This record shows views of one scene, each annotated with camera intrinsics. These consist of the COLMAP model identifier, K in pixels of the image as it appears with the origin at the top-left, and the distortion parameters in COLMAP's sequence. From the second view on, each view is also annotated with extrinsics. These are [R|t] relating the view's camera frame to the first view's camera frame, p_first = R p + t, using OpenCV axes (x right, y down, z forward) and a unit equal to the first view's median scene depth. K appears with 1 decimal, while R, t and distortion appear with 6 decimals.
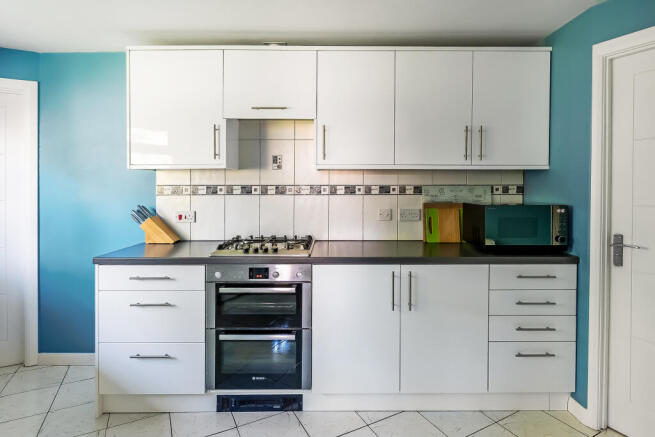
lens RADIAL K [[354.3, 0, 329.5], [0, 354.3, 186.4], [0, 0, 1]] dist [-0.002675, -0.000446]
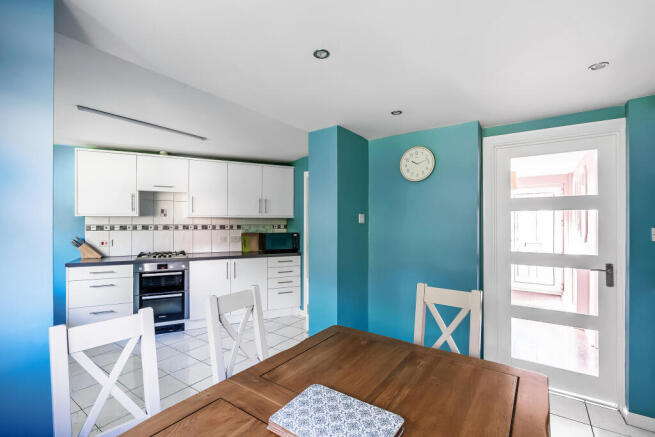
lens RADIAL K [[307.3, 0, 316.4], [0, 307.3, 229.8], [0, 0, 1]] dist [-0.004083, -0.000036]
pose [[0.892841, -0.009919, 0.450262, -0.177281], [0.002391, 0.999848, 0.017285, -0.004539], [-0.450365, -0.014356, 0.892729, -0.924640]]
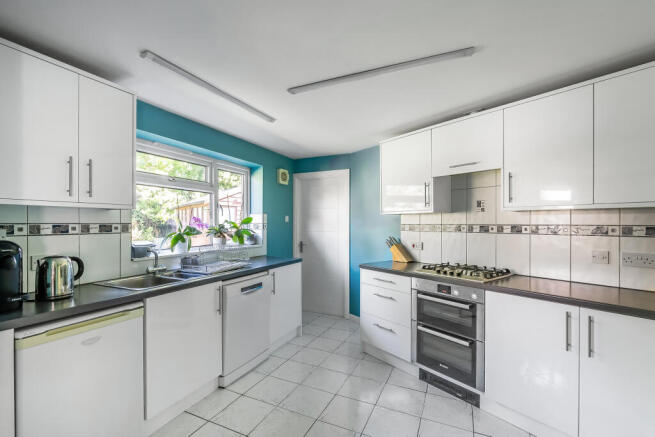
lens RADIAL K [[288.9, 0, 329.3], [0, 288.9, 224.2], [0, 0, 1]] dist [-0.002095, -0.000230]
pose [[0.611983, 0.004145, -0.790860, 0.358777], [-0.007685, 0.999970, -0.000706, -0.000972], [0.790834, 0.006510, 0.611996, -0.028661]]
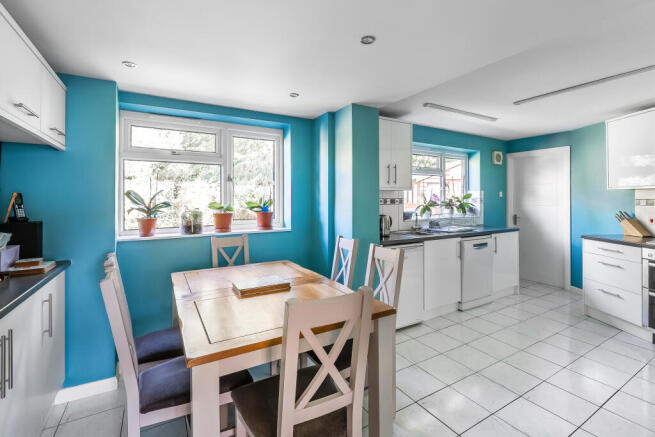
lens RADIAL K [[307.3, 0, 328.7], [0, 307.3, 196.8], [0, 0, 1]] dist [-0.004083, -0.000036]
pose [[0.060192, -0.001882, -0.998185, 0.860559], [-0.006165, 0.999978, -0.002257, -0.001868], [0.998168, 0.006290, 0.060179, -0.473830]]
